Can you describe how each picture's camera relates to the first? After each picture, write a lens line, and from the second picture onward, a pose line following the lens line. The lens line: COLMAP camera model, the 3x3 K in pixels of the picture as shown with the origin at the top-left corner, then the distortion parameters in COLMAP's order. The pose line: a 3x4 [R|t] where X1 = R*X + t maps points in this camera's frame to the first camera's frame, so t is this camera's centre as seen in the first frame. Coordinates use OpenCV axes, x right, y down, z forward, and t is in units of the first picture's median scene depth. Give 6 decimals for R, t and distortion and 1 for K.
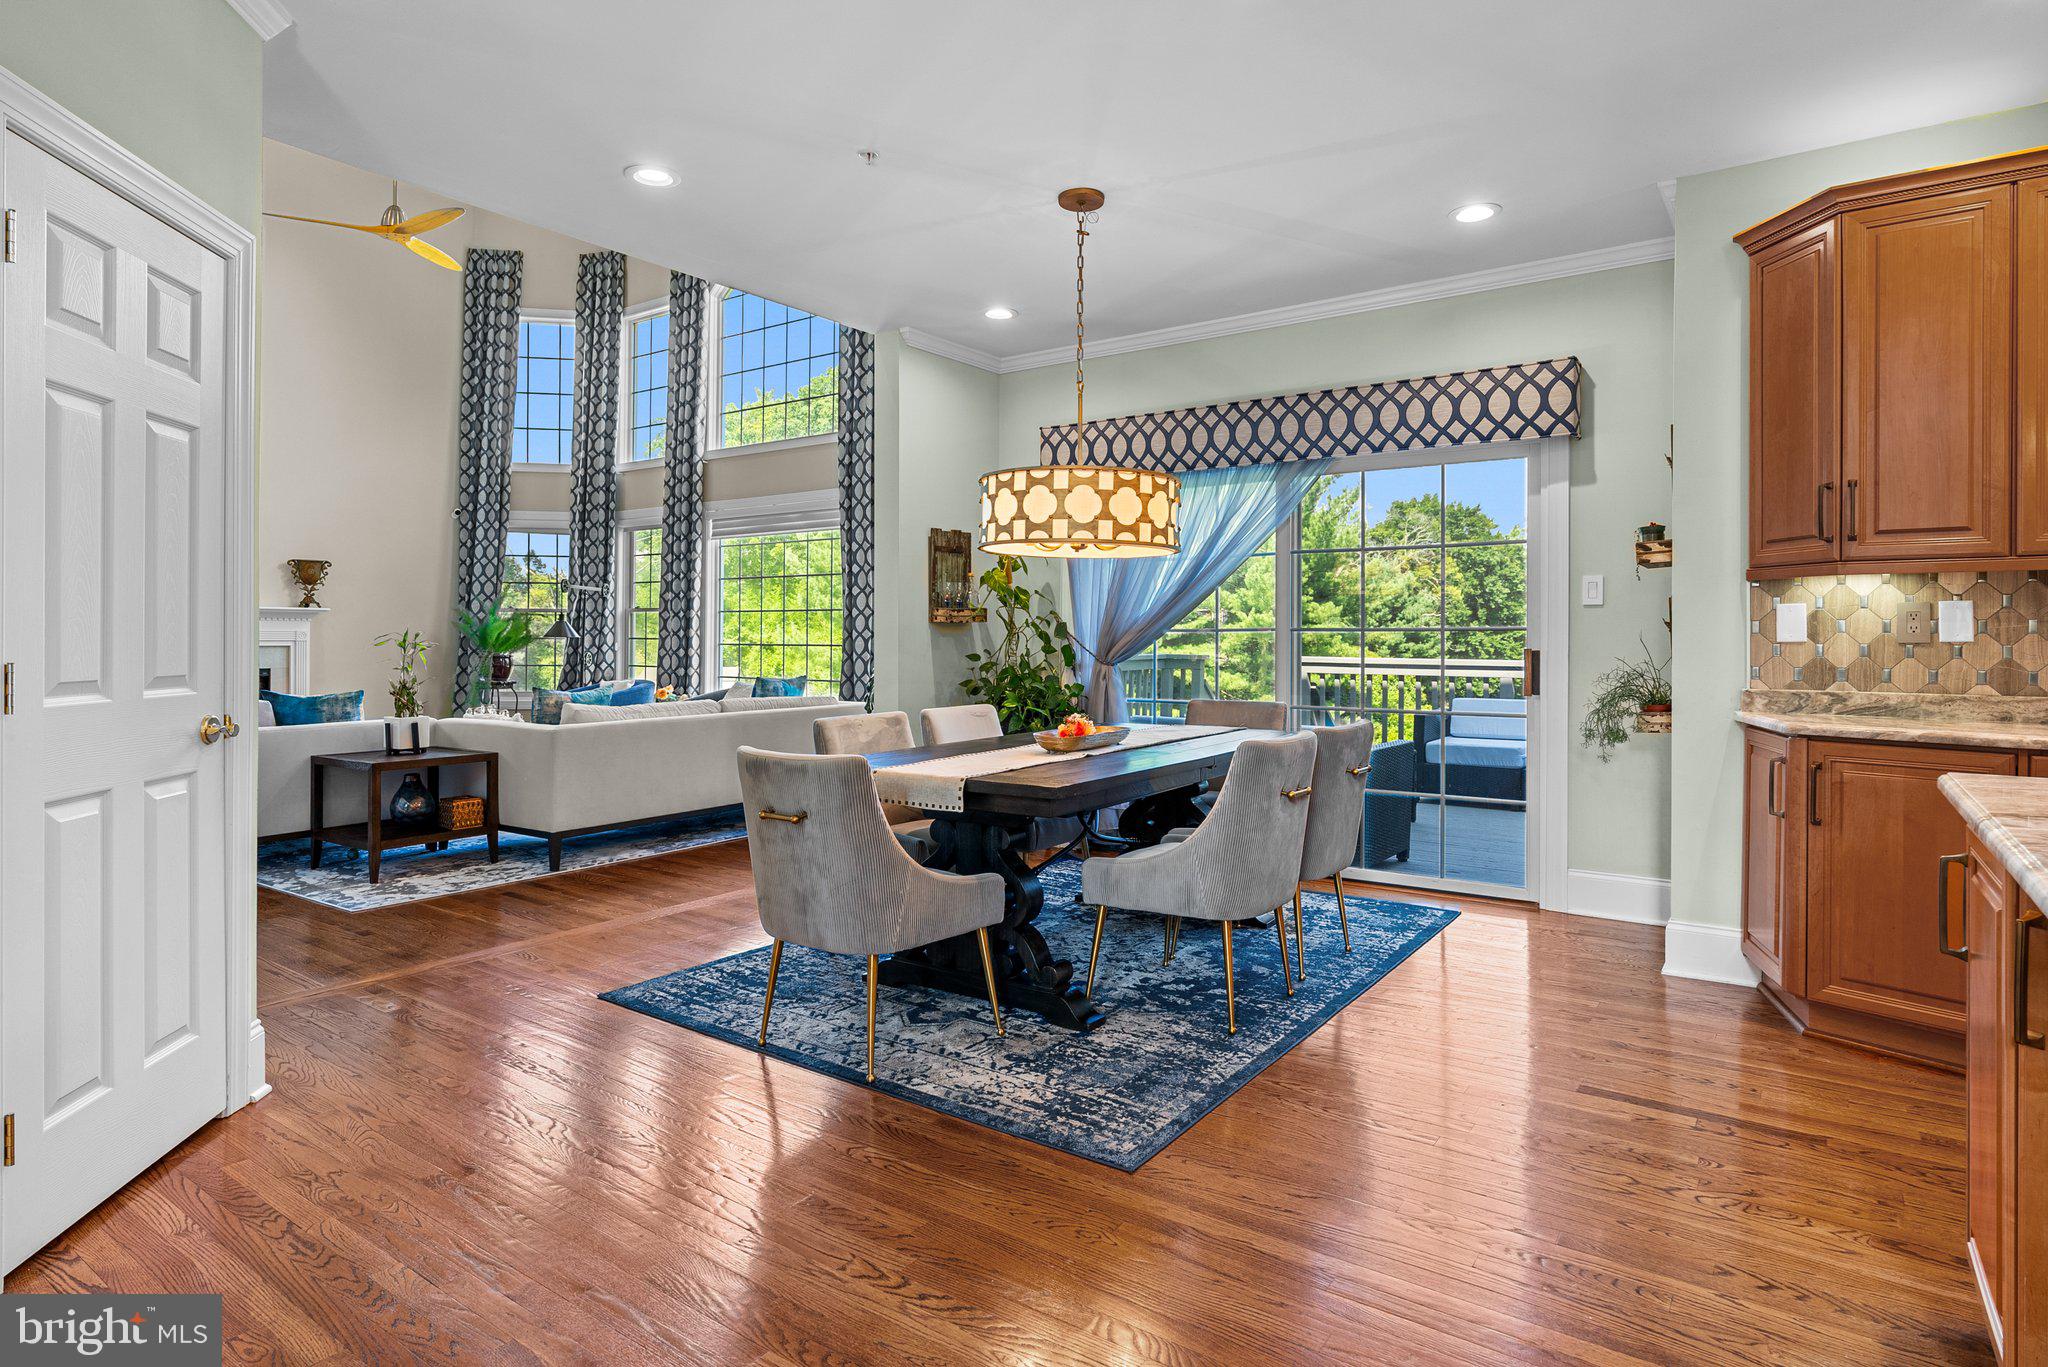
lens RADIAL K [[1105.7, 0, 1011.2], [0, 1105.7, 637.9], [0, 0, 1]] dist [-0.003182, 0.000843]
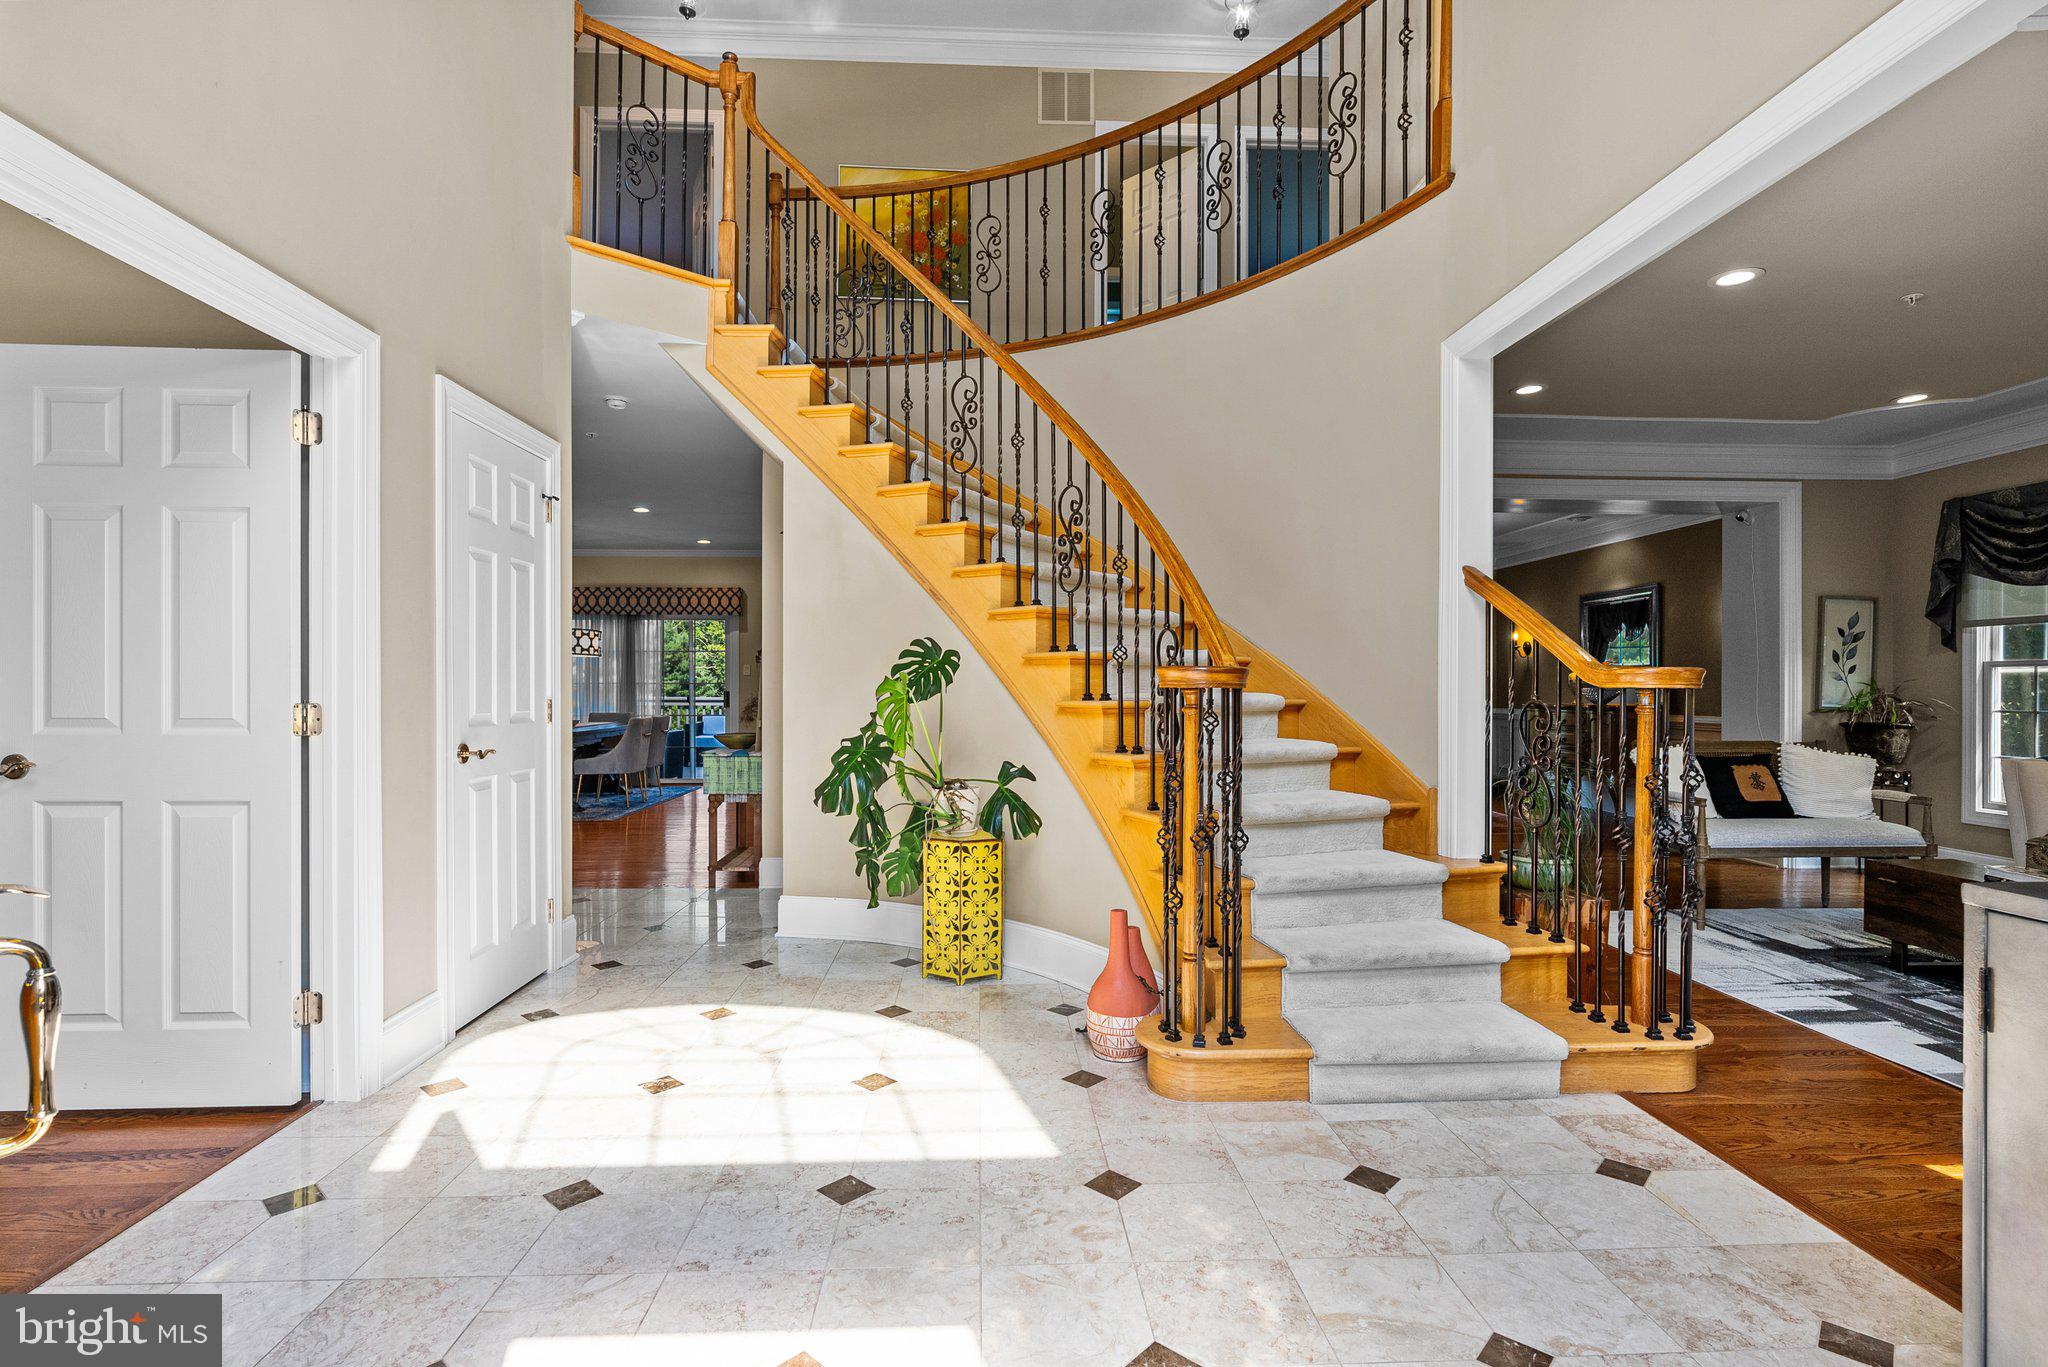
lens RADIAL K [[989.2, 0, 1010.8], [0, 989.2, 690.6], [0, 0, 1]] dist [-0.011197, 0.005929]
pose [[0.787115, -0.003608, 0.616796, -0.231920], [0.000892, 0.999989, 0.004712, -0.001086], [-0.616806, -0.003159, 0.787109, -0.651948]]
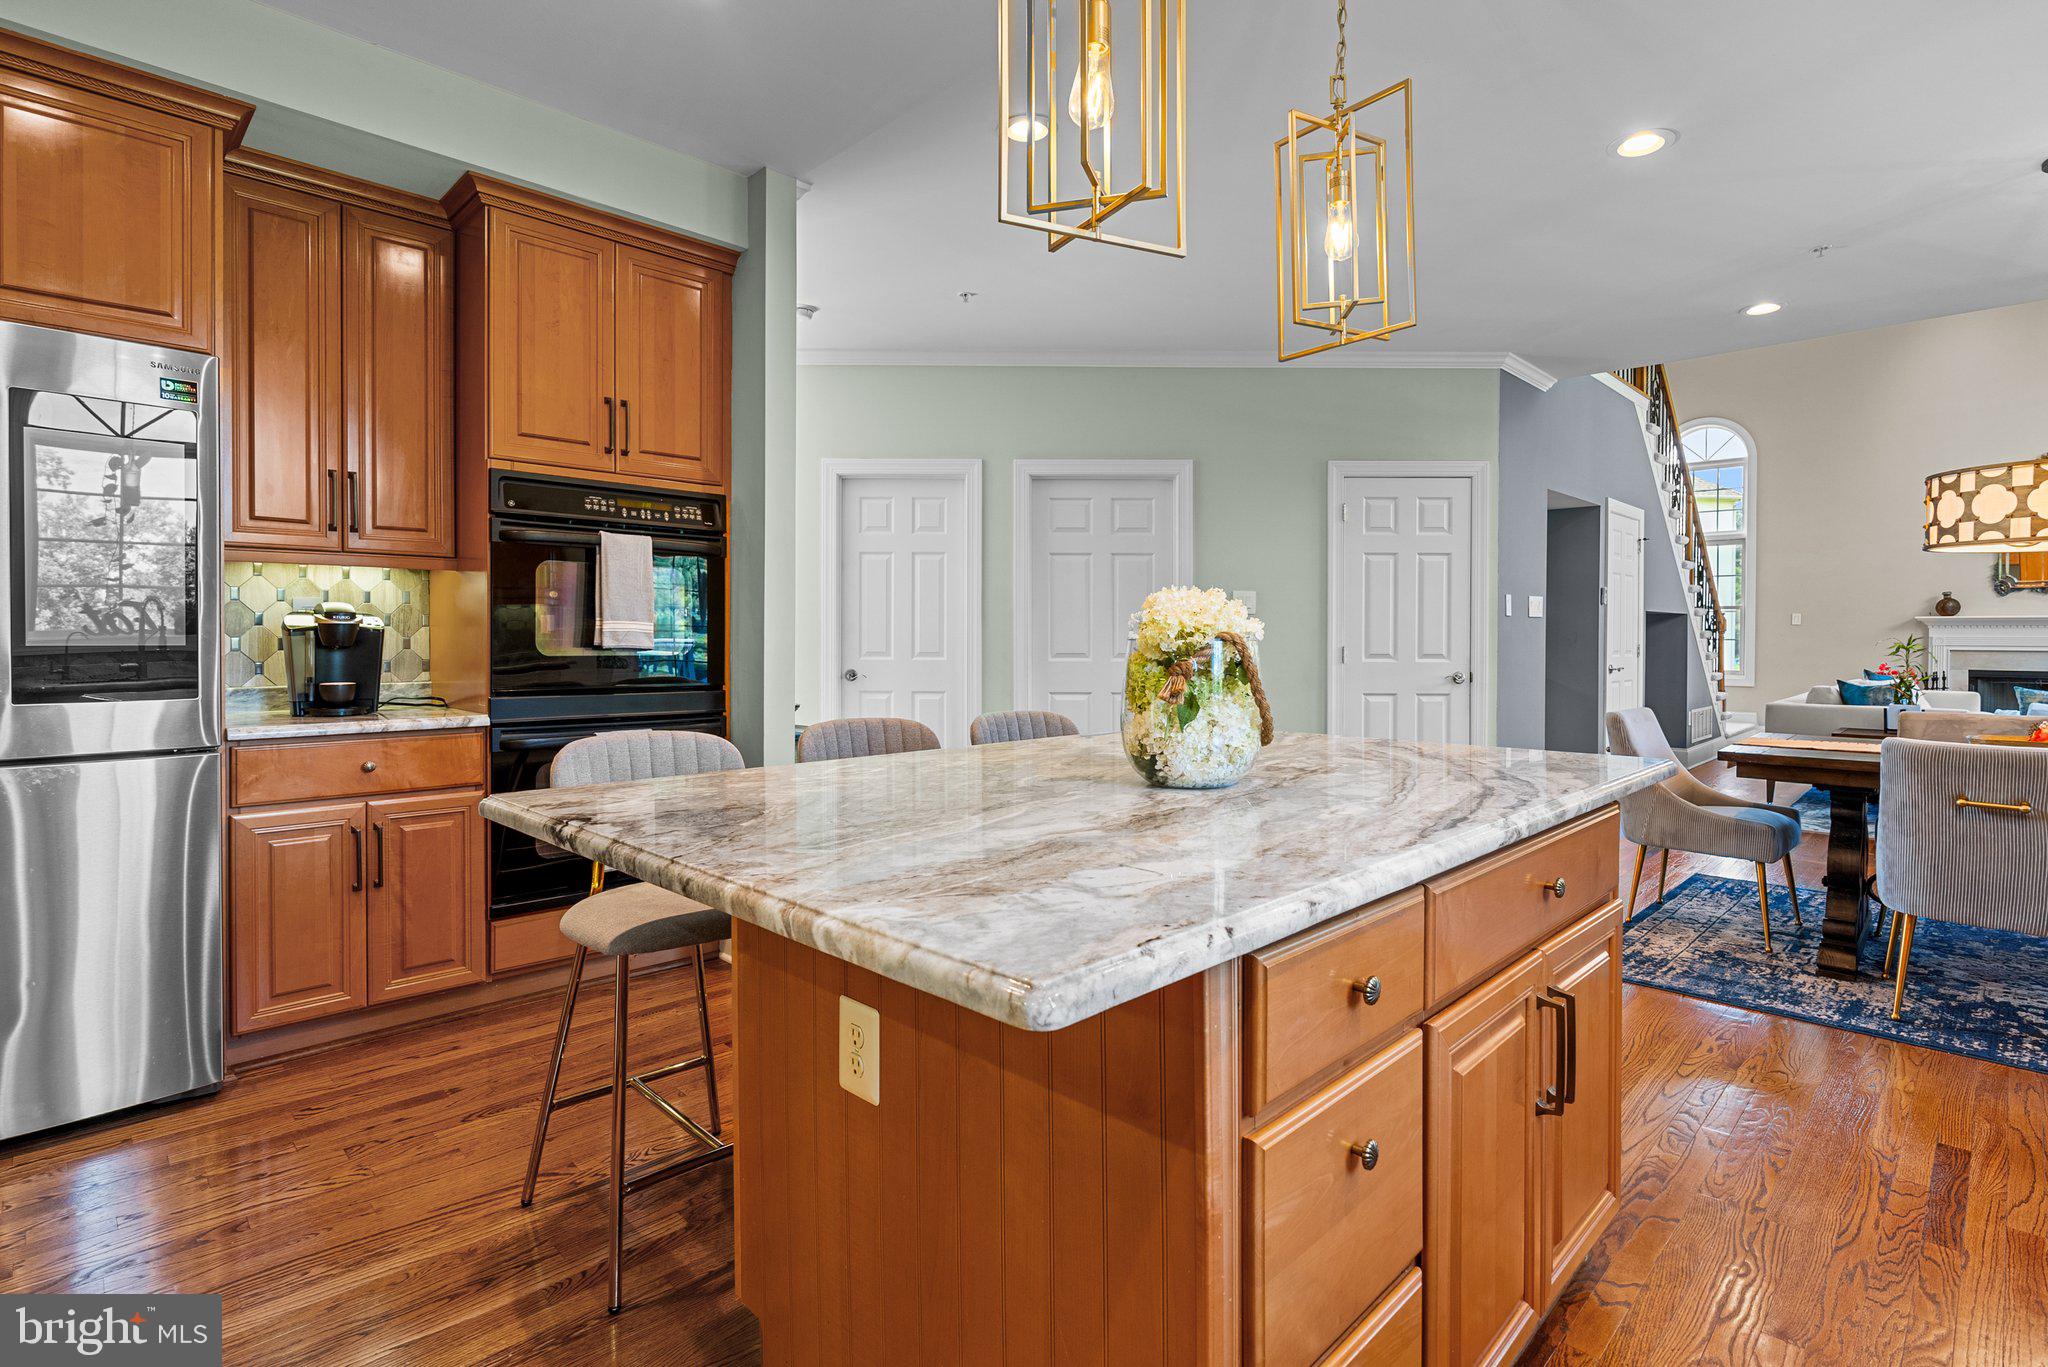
lens RADIAL K [[989.2, 0, 1040.6], [0, 989.2, 634.1], [0, 0, 1]] dist [-0.011197, 0.005929]
pose [[-0.157216, -0.010580, -0.987508, 0.408138], [-0.003210, 0.999943, -0.010202, 0.003537], [0.987559, 0.001566, -0.157241, 0.118263]]
